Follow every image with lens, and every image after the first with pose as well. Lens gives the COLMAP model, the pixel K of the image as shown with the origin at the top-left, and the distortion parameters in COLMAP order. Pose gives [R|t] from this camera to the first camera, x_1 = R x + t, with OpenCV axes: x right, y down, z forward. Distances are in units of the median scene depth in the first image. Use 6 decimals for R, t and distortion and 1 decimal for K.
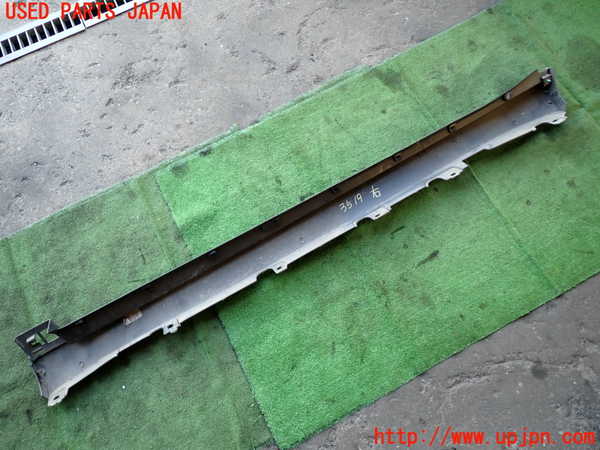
lens RADIAL K [[449.9, 0, 300.0], [0, 449.9, 225.0], [0, 0, 1]] dist [0.013297, -0.000542]
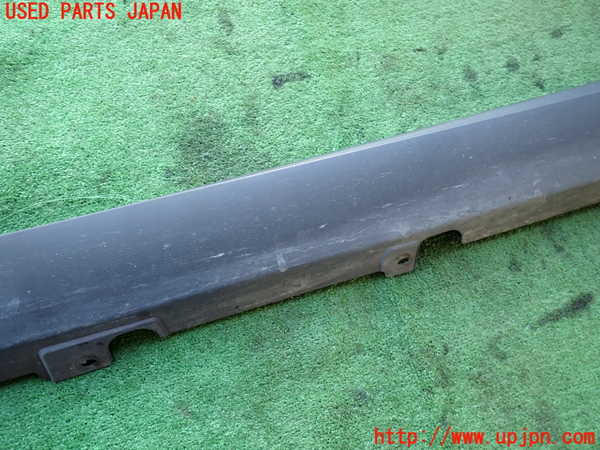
lens RADIAL K [[449.9, 0, 300.0], [0, 449.9, 225.0], [0, 0, 1]] dist [0.013297, -0.000542]
pose [[0.967537, 0.223729, 0.117550, 0.005809], [-0.230569, 0.971869, 0.048048, 0.035848], [-0.103493, -0.073592, 0.991904, 0.613339]]
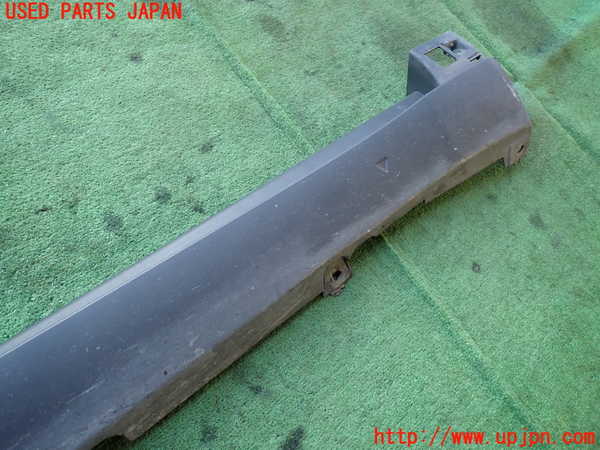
lens RADIAL K [[449.9, 0, 300.0], [0, 449.9, 225.0], [0, 0, 1]] dist [0.013297, -0.000542]
pose [[0.923003, -0.047977, 0.381789, 0.170166], [0.078474, 0.994814, -0.064704, -0.073821], [-0.376705, 0.089683, 0.921982, 0.629575]]
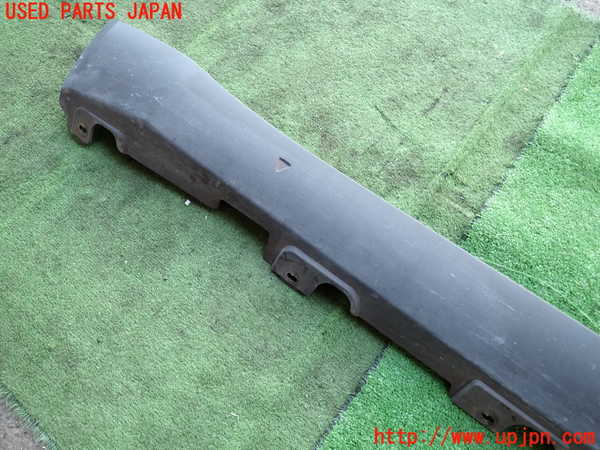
lens RADIAL K [[449.9, 0, 300.0], [0, 449.9, 225.0], [0, 0, 1]] dist [0.013297, -0.000542]
pose [[0.418129, 0.853904, -0.309865, -0.152787], [-0.848739, 0.488812, 0.201753, 0.154048], [0.323744, 0.178636, 0.929128, 0.535774]]
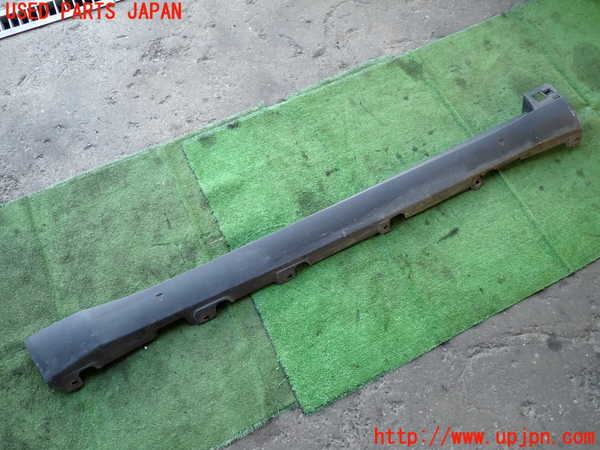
lens RADIAL K [[449.9, 0, 300.0], [0, 449.9, 225.0], [0, 0, 1]] dist [0.013297, -0.000542]
pose [[0.996771, 0.050219, 0.062656, -0.117065], [-0.046813, 0.997405, -0.054699, 0.117283], [-0.065240, 0.051589, 0.996535, -0.013858]]
